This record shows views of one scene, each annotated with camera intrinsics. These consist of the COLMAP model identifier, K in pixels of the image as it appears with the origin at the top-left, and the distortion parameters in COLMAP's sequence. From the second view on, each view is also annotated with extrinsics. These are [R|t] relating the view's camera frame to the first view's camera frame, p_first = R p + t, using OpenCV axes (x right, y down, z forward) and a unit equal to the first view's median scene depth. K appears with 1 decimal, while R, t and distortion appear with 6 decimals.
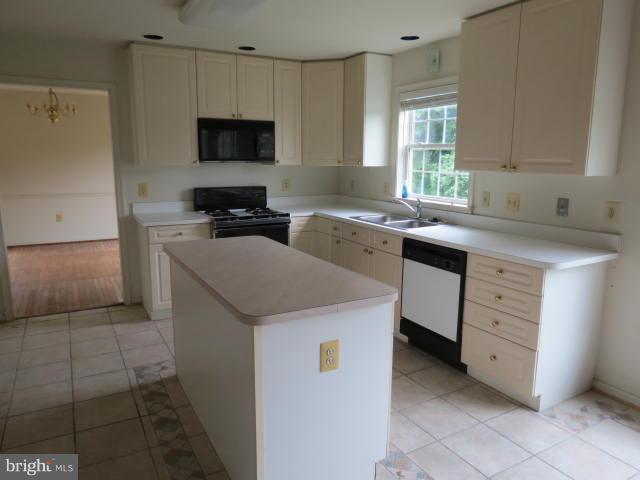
lens RADIAL K [[456.5, 0, 321.3], [0, 456.5, 239.8], [0, 0, 1]] dist [-0.018653, -0.000530]
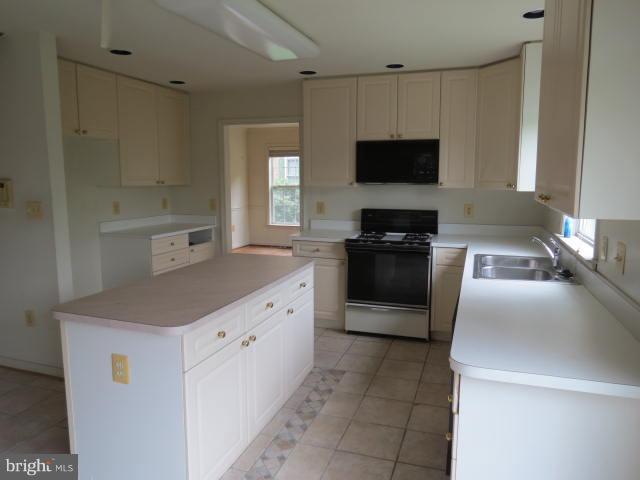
lens RADIAL K [[456.5, 0, 320.7], [0, 456.5, 237.8], [0, 0, 1]] dist [-0.018653, -0.000530]
pose [[0.660258, 0.094212, -0.745106, 0.450888], [-0.131640, 0.991259, 0.008686, -0.047497], [0.739412, 0.092351, 0.666890, 0.262364]]
